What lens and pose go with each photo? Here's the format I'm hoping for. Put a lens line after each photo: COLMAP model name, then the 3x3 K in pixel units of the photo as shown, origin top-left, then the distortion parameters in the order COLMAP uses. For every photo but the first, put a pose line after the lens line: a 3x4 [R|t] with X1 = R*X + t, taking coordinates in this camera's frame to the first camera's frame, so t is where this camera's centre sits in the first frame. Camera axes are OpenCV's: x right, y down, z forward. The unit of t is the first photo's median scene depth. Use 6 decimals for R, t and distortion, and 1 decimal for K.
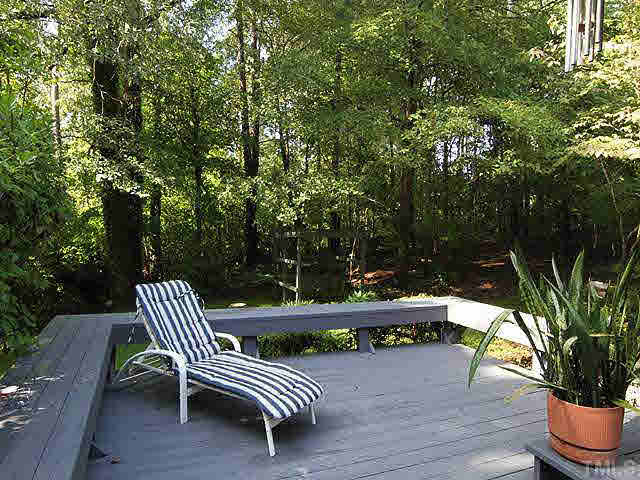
lens RADIAL K [[416.4, 0, 318.6], [0, 416.4, 240.2], [0, 0, 1]] dist [-0.002496, 0.001665]
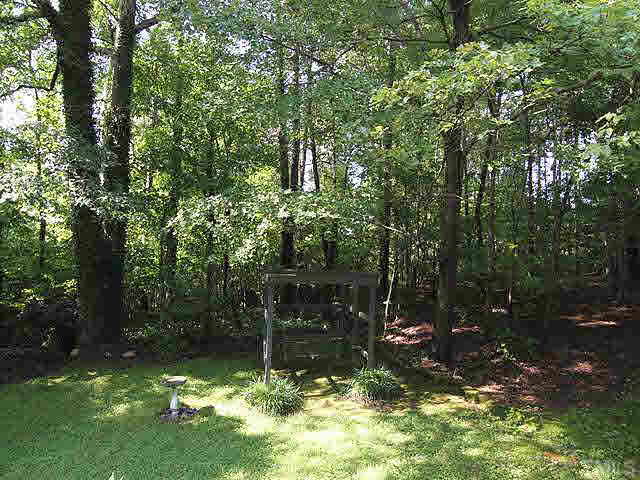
lens RADIAL K [[416.4, 0, 321.6], [0, 416.4, 238.8], [0, 0, 1]] dist [-0.002496, 0.001665]
pose [[0.979516, 0.008908, -0.201169, 0.114175], [-0.023994, 0.997067, -0.072676, -0.020730], [0.199931, 0.076014, 0.976857, 0.236752]]
